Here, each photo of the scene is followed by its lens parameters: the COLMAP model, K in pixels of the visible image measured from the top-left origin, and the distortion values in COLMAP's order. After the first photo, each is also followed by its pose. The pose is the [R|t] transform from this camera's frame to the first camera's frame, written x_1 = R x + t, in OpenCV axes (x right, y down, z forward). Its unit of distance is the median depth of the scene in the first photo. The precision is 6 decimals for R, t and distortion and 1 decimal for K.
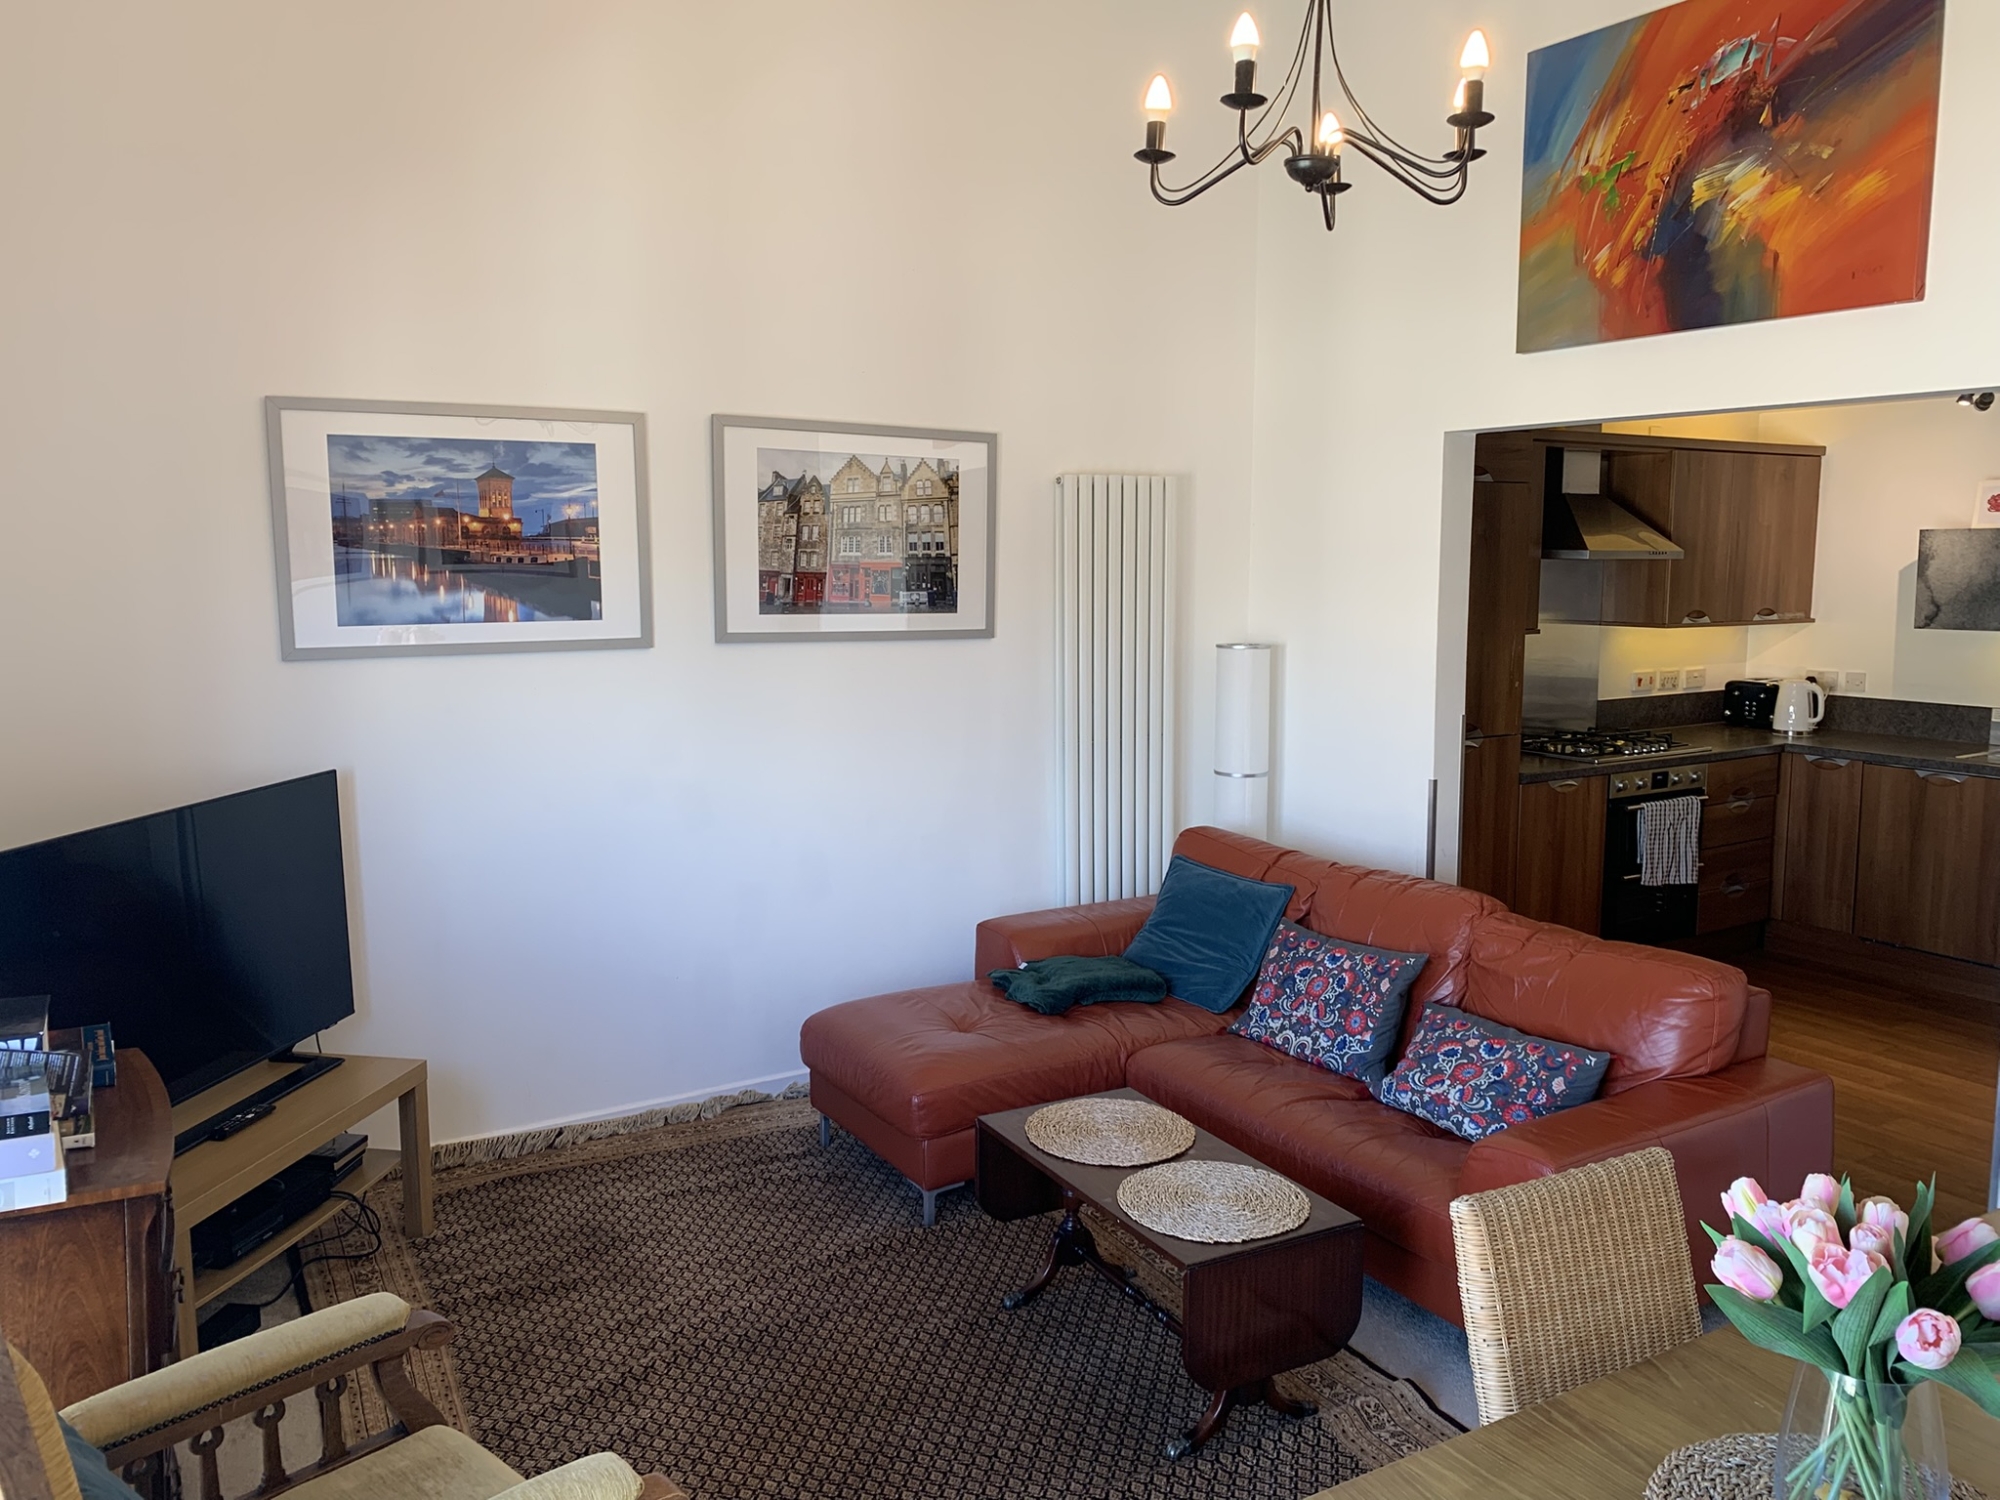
lens RADIAL K [[1529.3, 0, 1003.4], [0, 1529.3, 755.8], [0, 0, 1]] dist [0.039859, -0.053968]
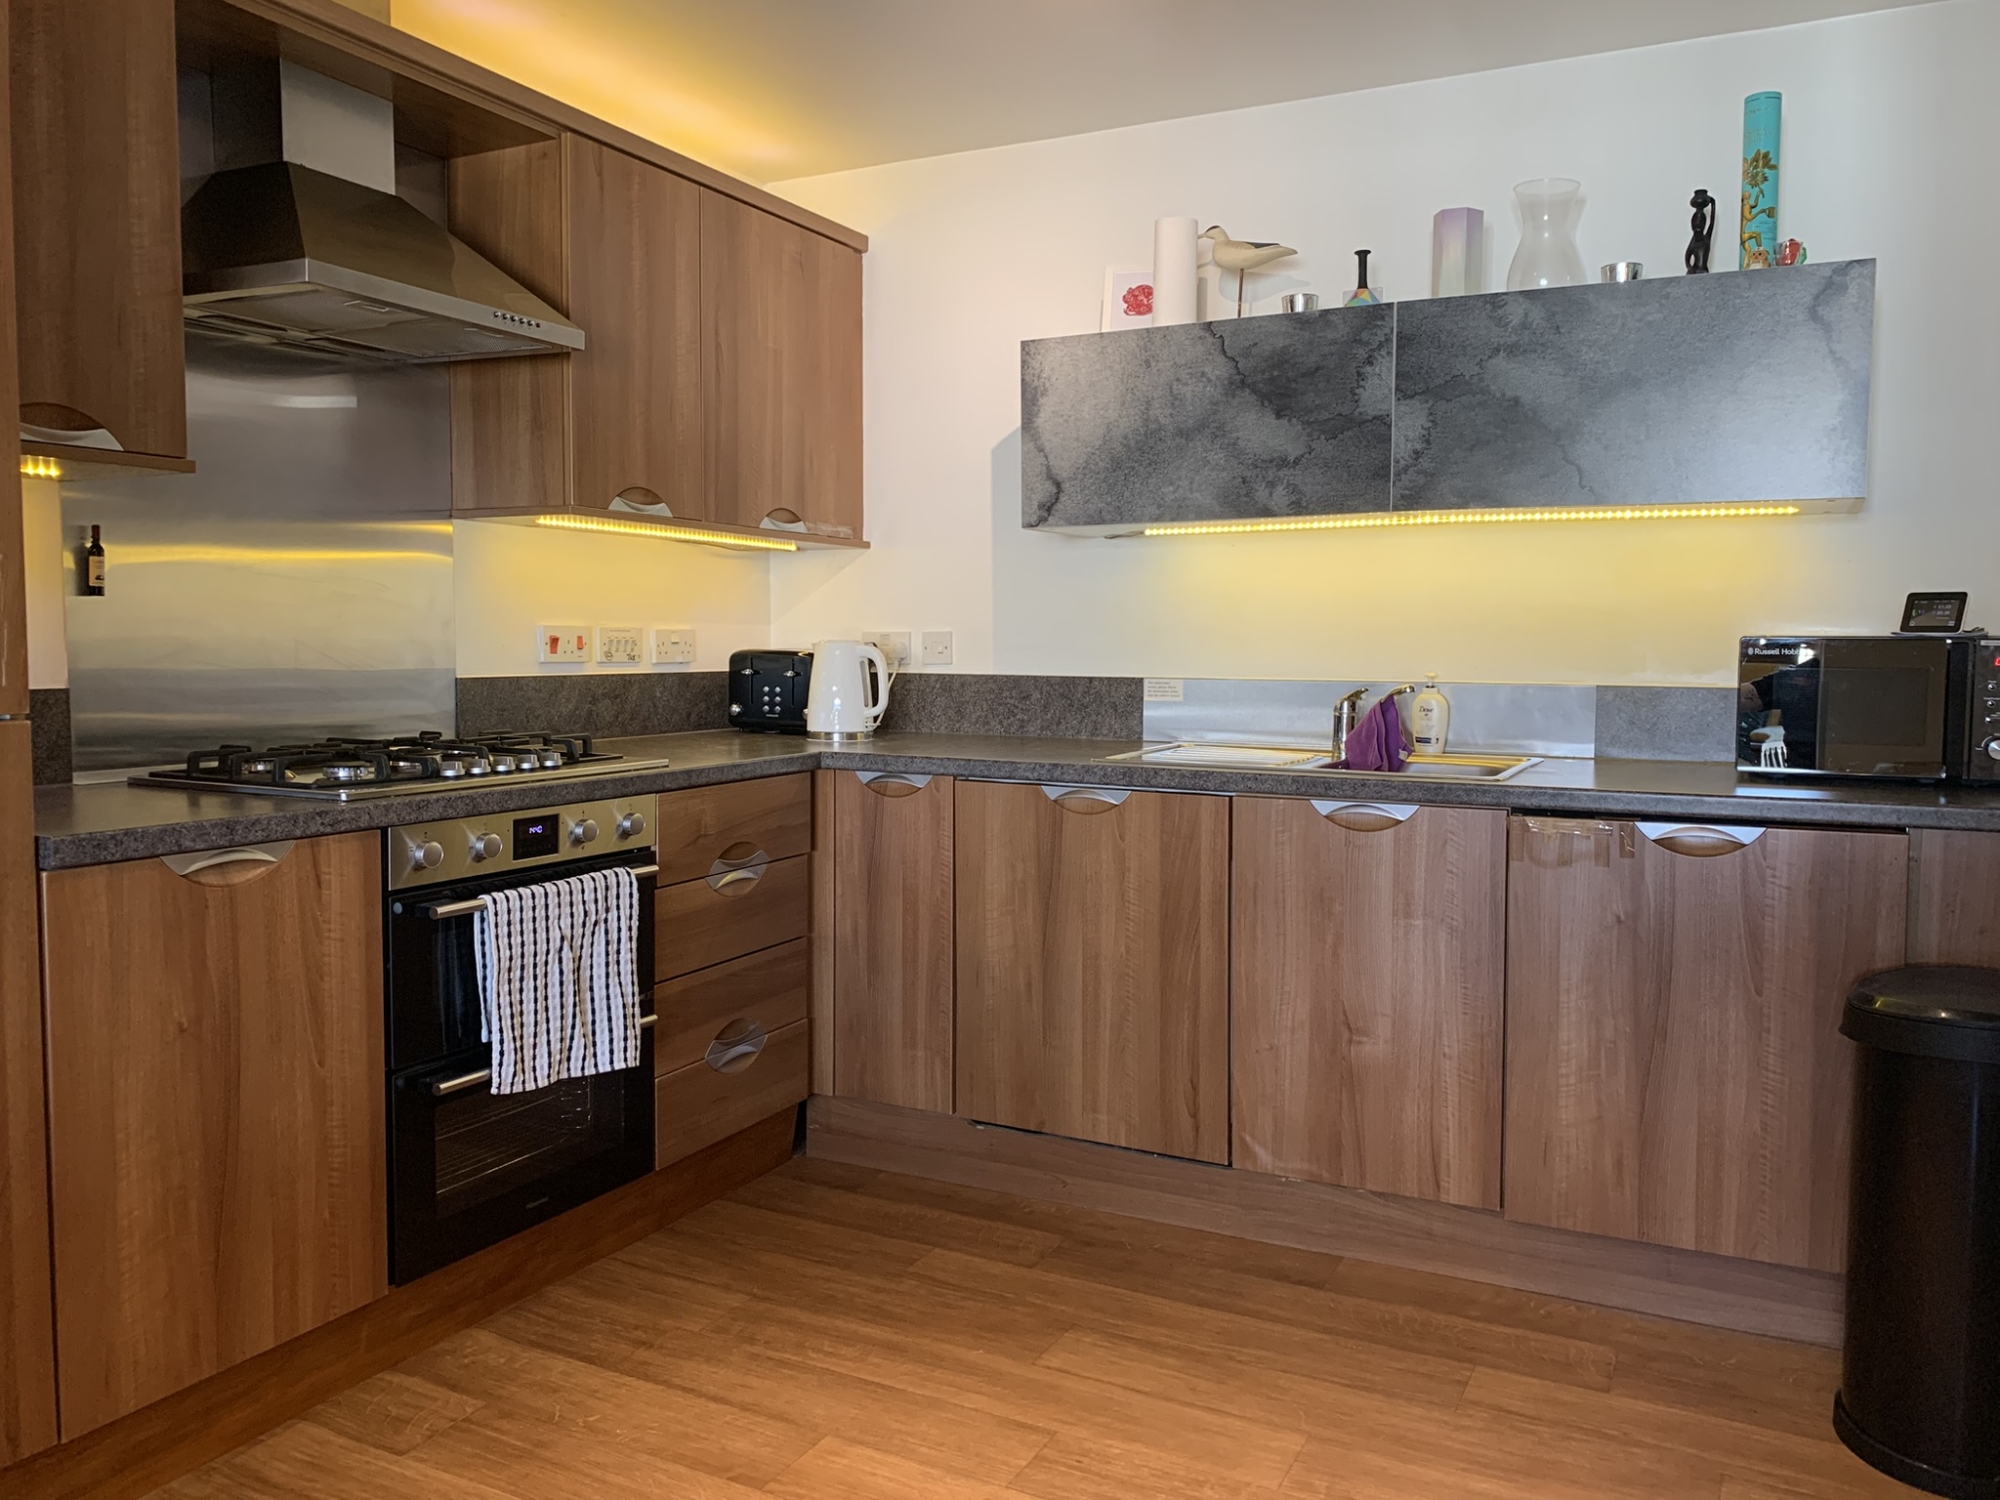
lens RADIAL K [[1529.3, 0, 1020.3], [0, 1529.3, 742.6], [0, 0, 1]] dist [0.039859, -0.053968]
pose [[0.856235, -0.025828, 0.515940, 0.438335], [0.057986, 0.997243, -0.046309, 0.023811], [-0.513321, 0.069569, 0.855372, 0.768195]]
